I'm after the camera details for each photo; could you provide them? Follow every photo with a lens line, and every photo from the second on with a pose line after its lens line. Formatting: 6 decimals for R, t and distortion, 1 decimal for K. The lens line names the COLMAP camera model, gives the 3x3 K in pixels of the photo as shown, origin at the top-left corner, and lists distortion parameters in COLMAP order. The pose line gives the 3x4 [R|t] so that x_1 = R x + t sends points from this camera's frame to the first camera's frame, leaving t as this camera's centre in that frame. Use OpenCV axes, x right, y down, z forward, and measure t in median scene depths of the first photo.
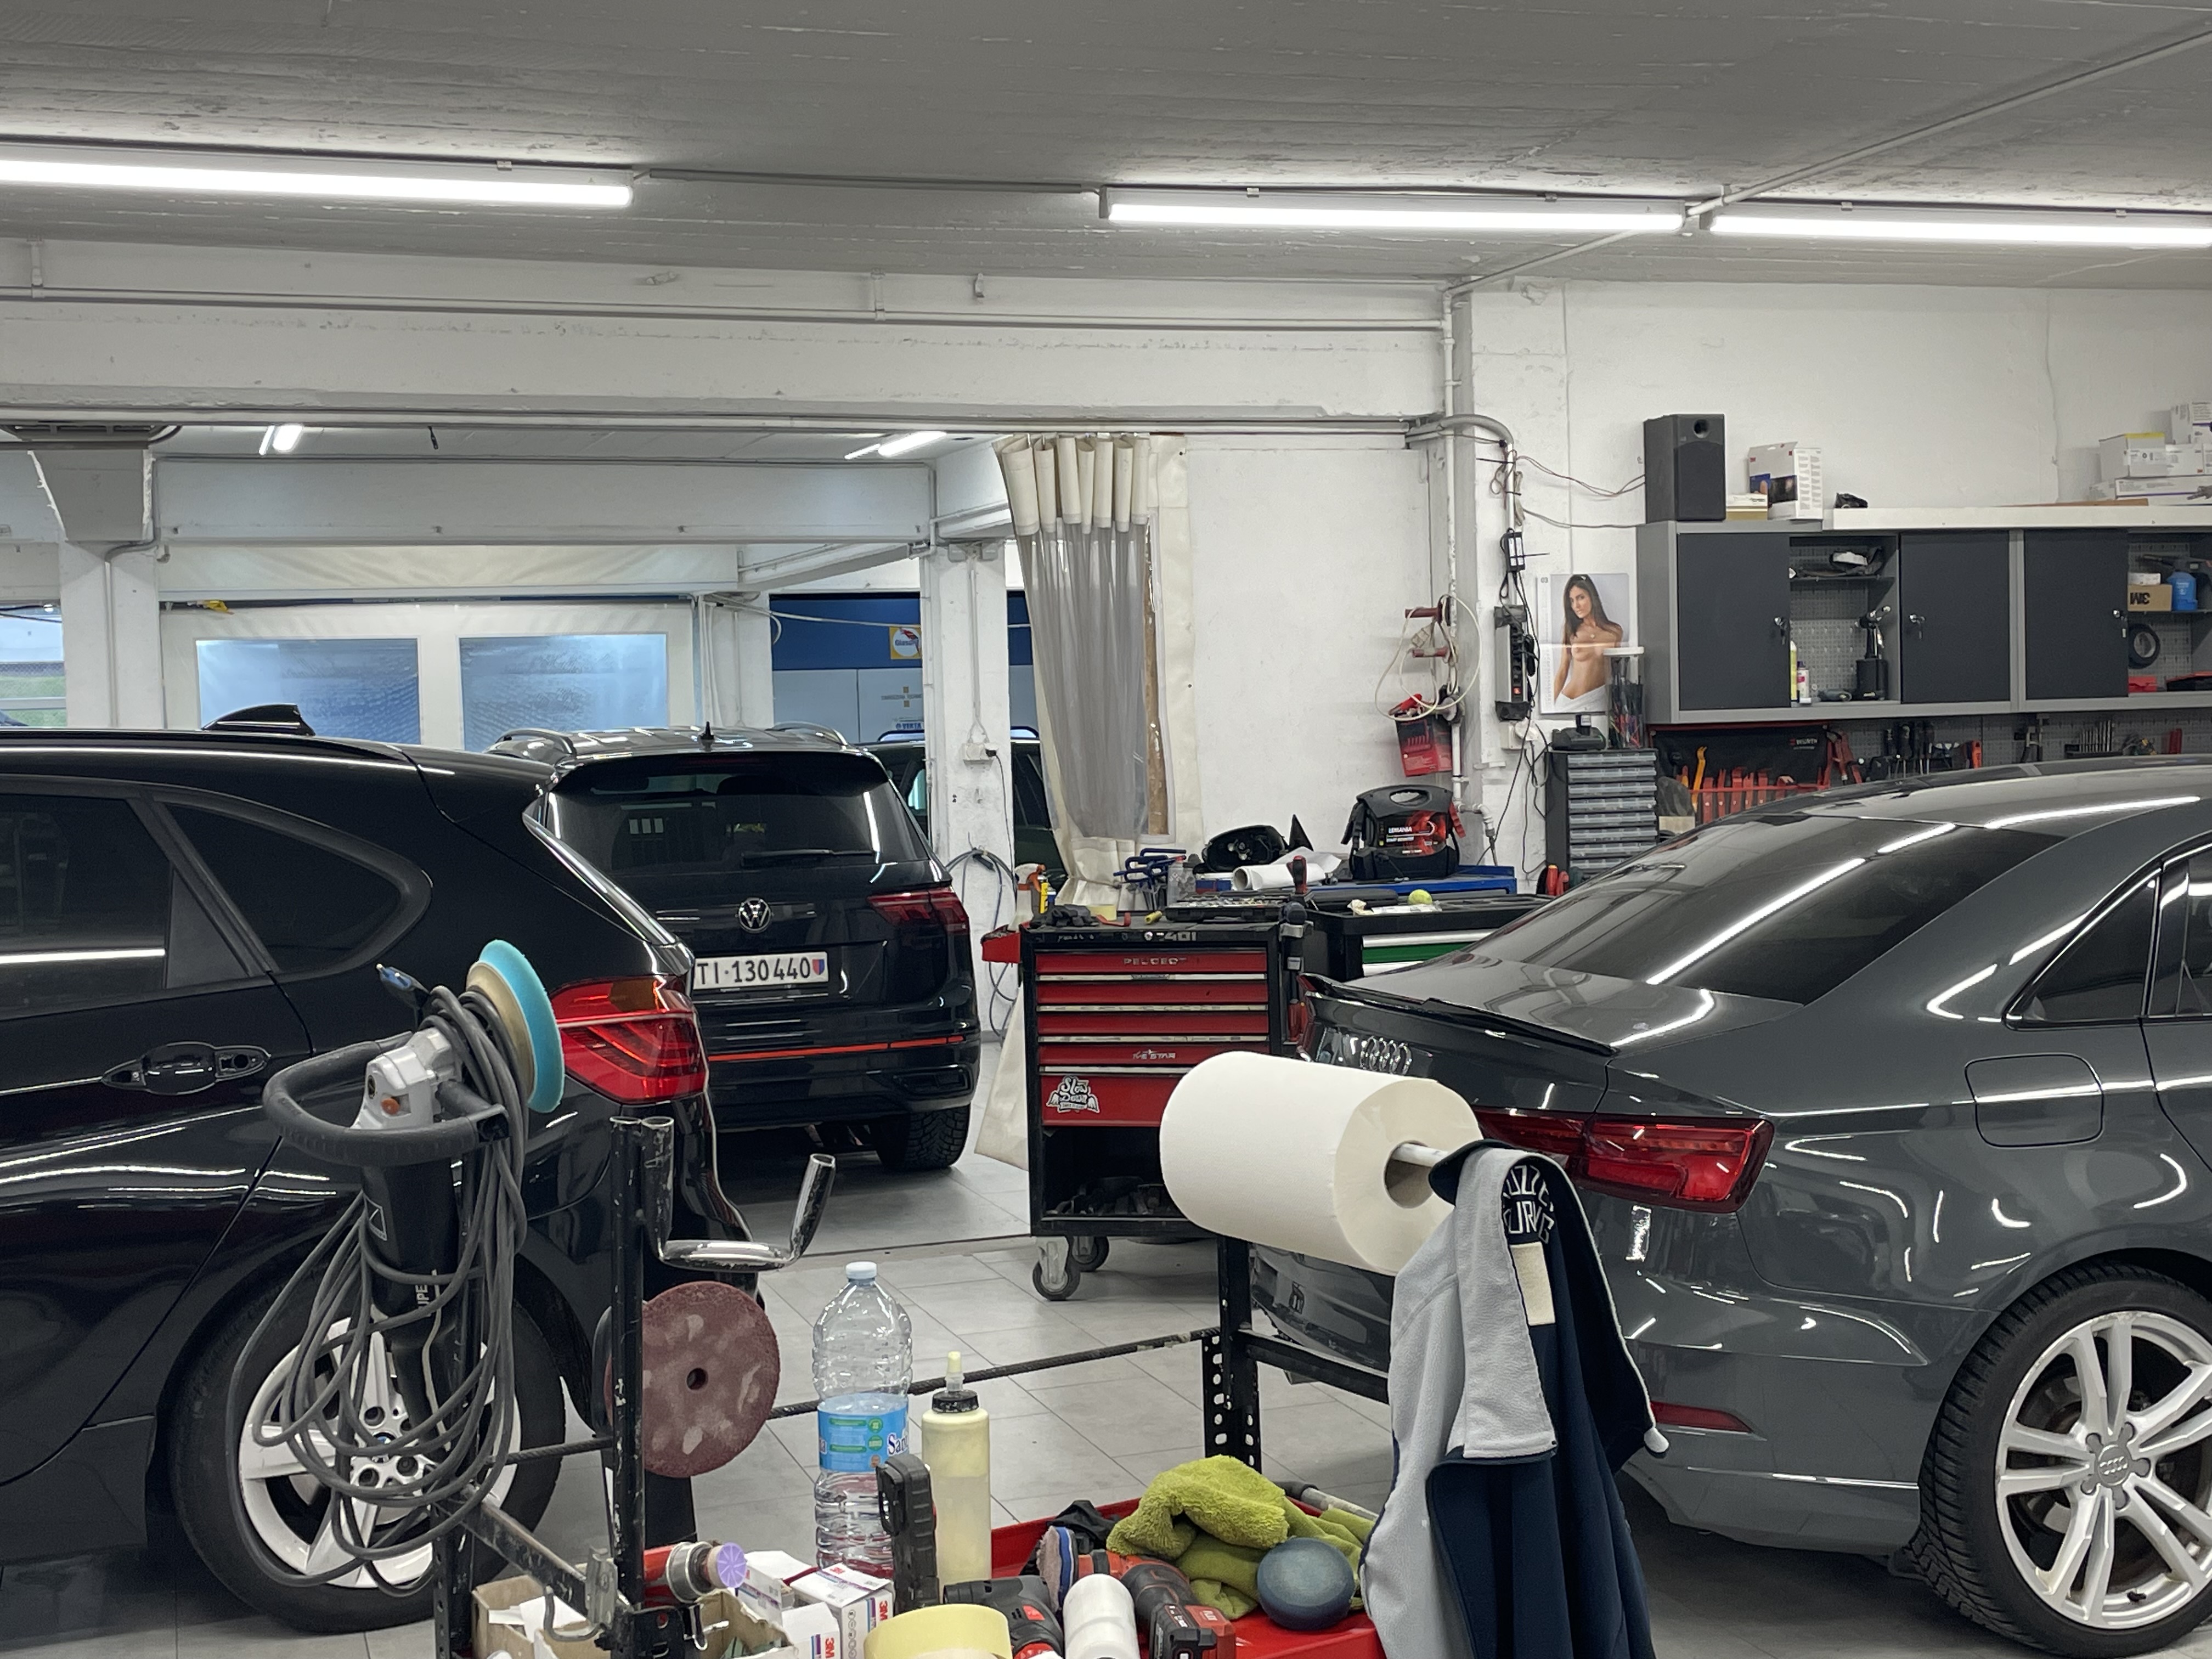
lens RADIAL K [[2789.7, 0, 1106.0], [0, 2789.7, 829.5], [0, 0, 1]] dist [0.102629, -0.049133]
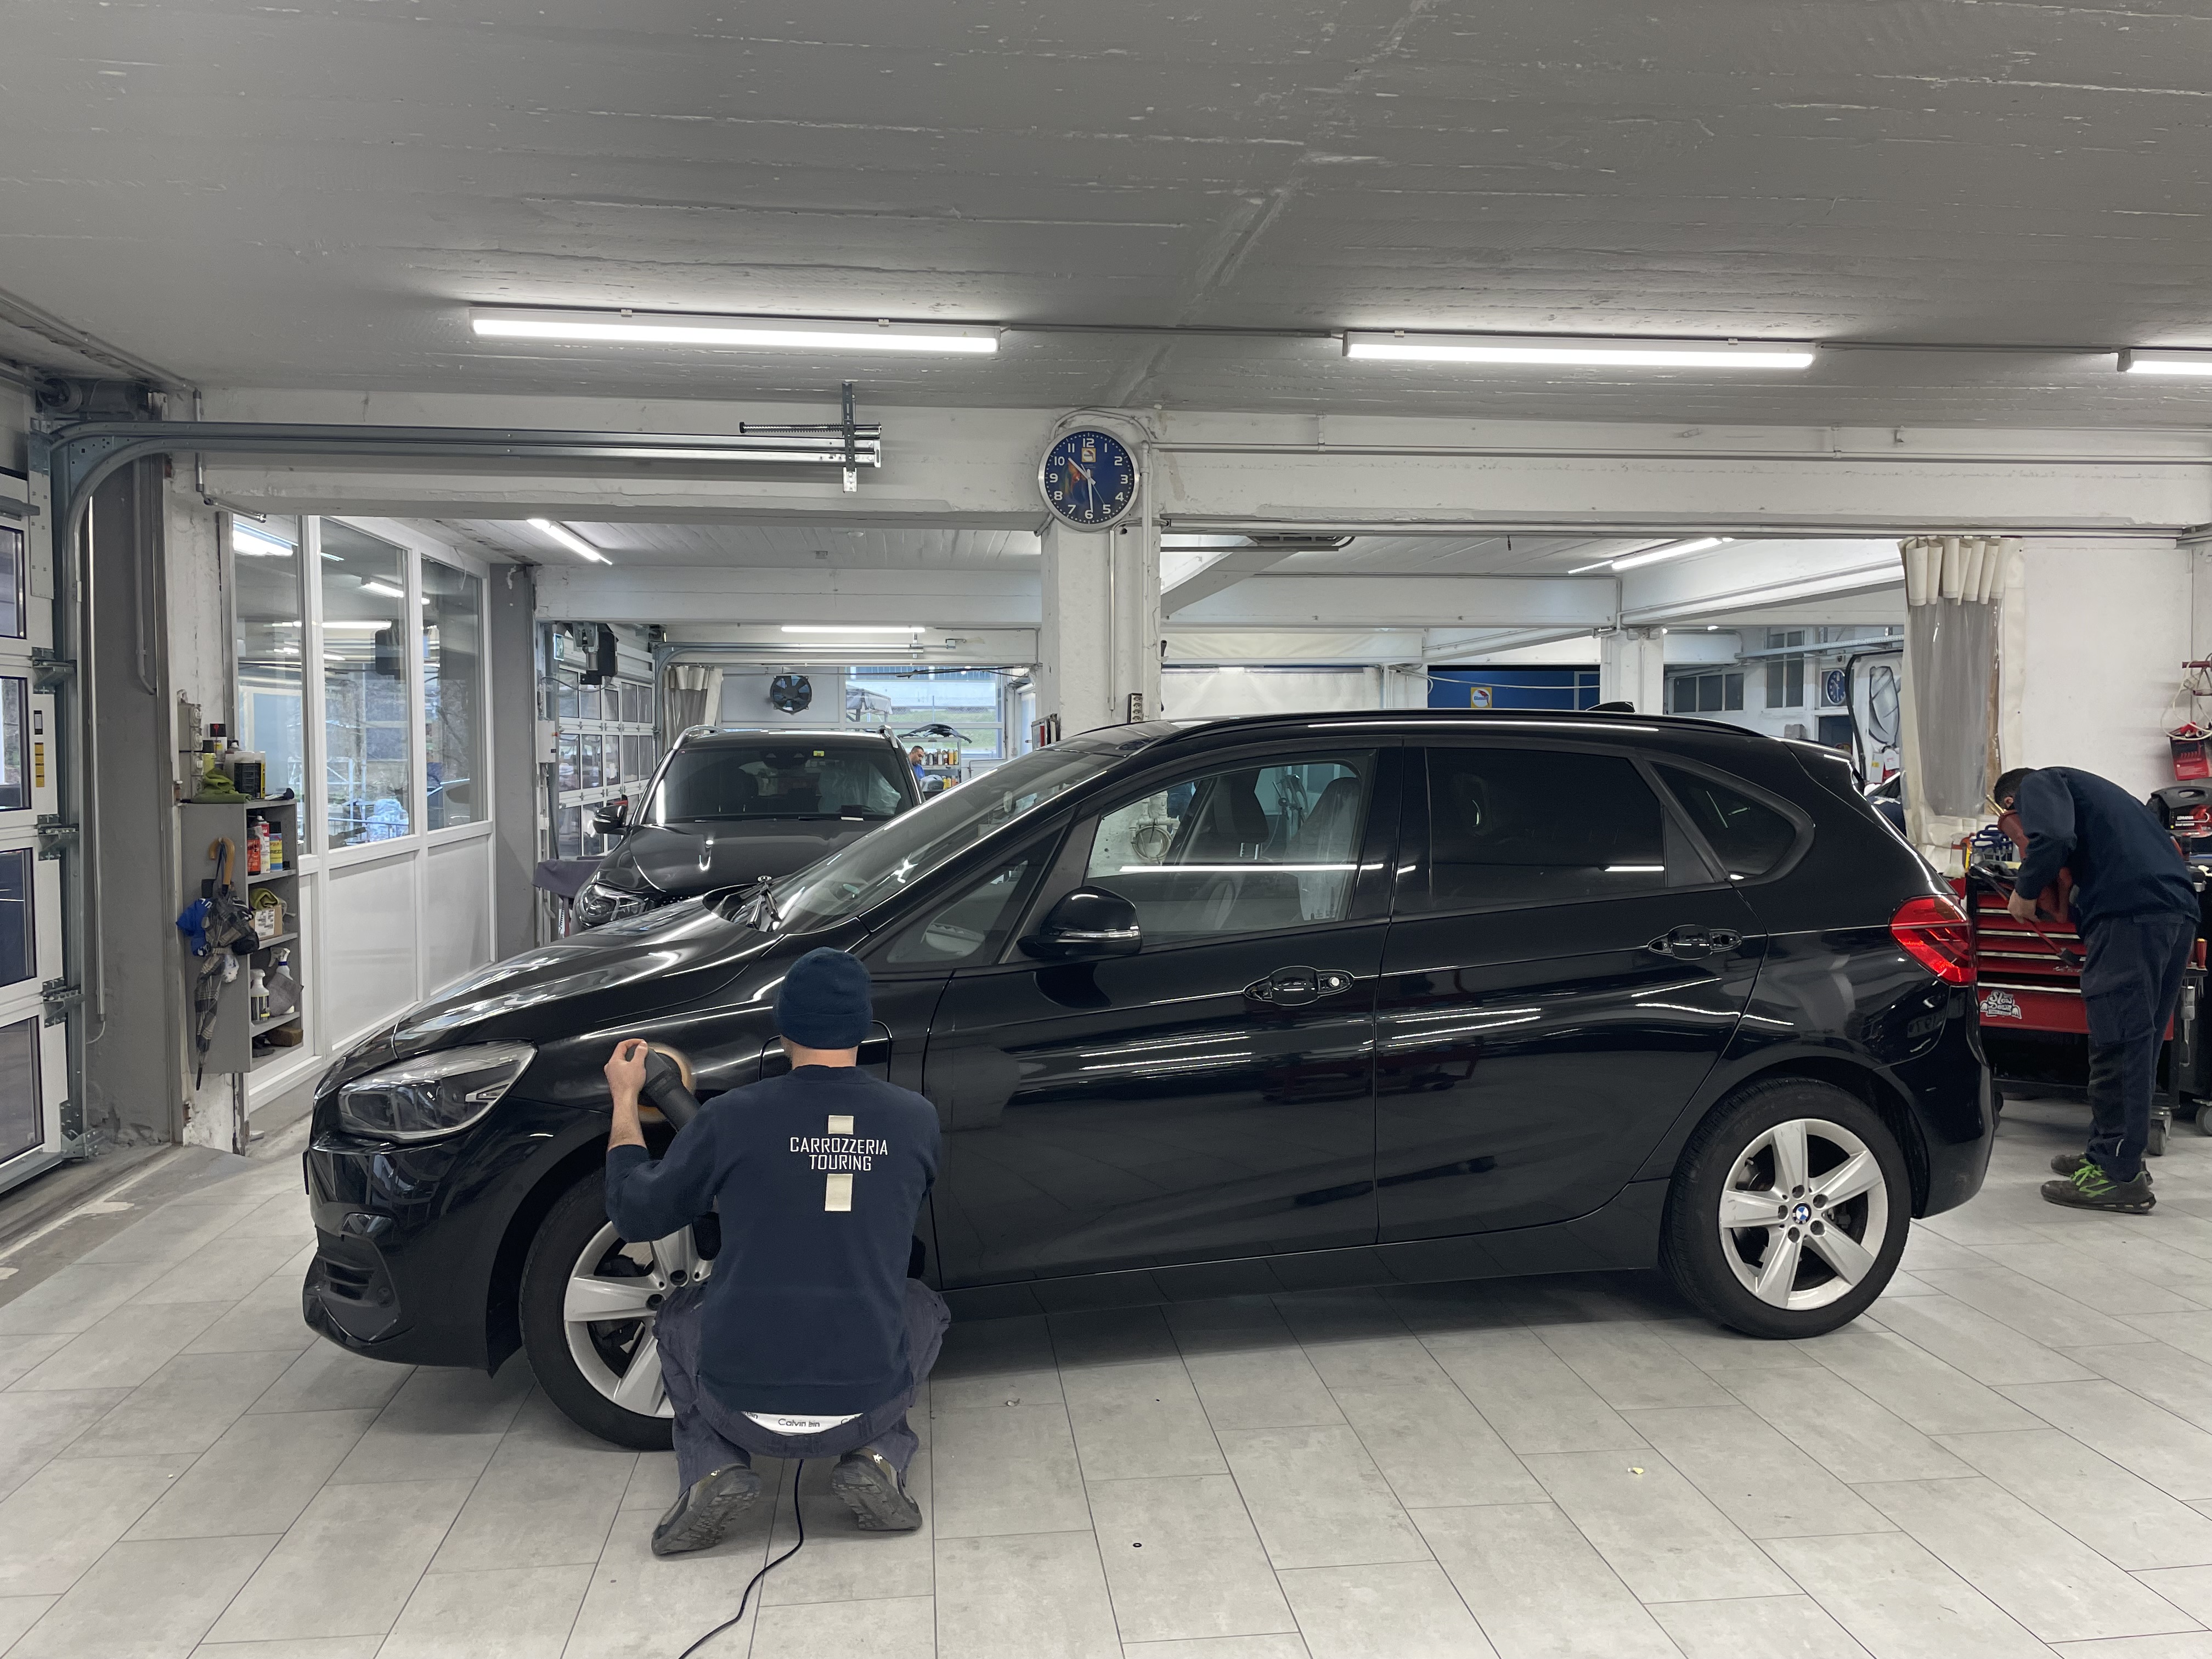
lens RADIAL K [[1665.0, 0, 1105.2], [0, 1665.0, 814.4], [0, 0, 1]] dist [0.100222, -0.120912]
pose [[0.975478, 0.034377, -0.217395, -0.238756], [-0.034545, 0.999399, 0.003029, 0.014626], [0.217368, 0.004555, 0.976079, 0.046870]]
